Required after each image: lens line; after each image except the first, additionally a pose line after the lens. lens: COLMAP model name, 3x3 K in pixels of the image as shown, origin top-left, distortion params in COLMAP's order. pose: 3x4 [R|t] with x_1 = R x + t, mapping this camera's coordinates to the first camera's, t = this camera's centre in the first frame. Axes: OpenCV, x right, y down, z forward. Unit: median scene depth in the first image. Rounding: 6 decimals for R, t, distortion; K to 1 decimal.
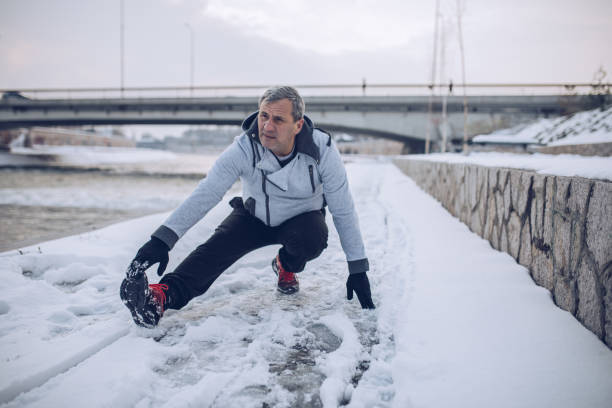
lens RADIAL K [[564.0, 0, 314.3], [0, 564.0, 203.5], [0, 0, 1]] dist [-0.013908, 0.008370]
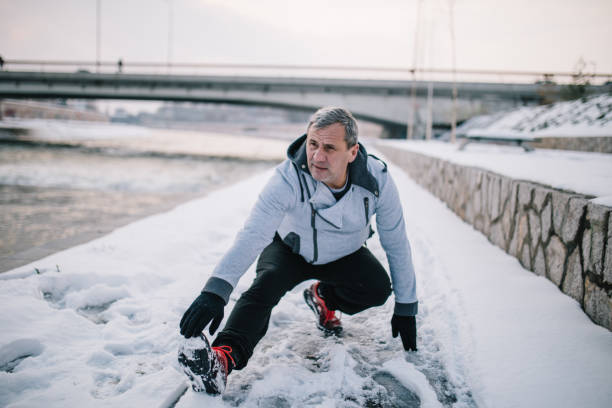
lens RADIAL K [[558.8, 0, 306.7], [0, 558.8, 196.4], [0, 0, 1]] dist [-0.008413, -0.002519]
pose [[0.998767, 0.019413, 0.045690, -0.092889], [-0.020918, 0.999247, 0.032684, -0.059237], [-0.045021, -0.033600, 0.998421, 0.045833]]
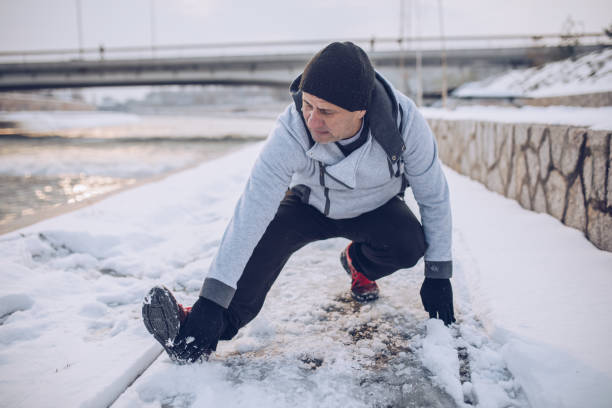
lens RADIAL K [[558.8, 0, 306.7], [0, 558.8, 196.4], [0, 0, 1]] dist [-0.008413, -0.002519]
pose [[0.997756, -0.037653, 0.055369, -0.090346], [0.034118, 0.997402, 0.063447, -0.012444], [-0.057615, -0.061415, 0.996448, 0.065129]]
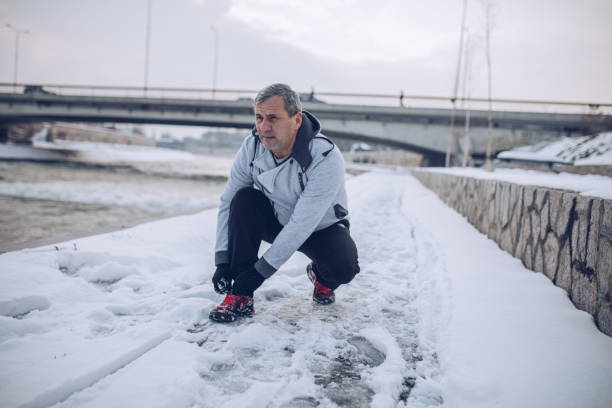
lens RADIAL K [[564.0, 0, 314.3], [0, 564.0, 203.5], [0, 0, 1]] dist [-0.013908, 0.008370]
pose [[0.998578, 0.048548, -0.022010, -0.033186], [-0.048809, 0.998742, -0.011482, -0.003246], [0.021425, 0.012540, 0.999692, 0.000938]]
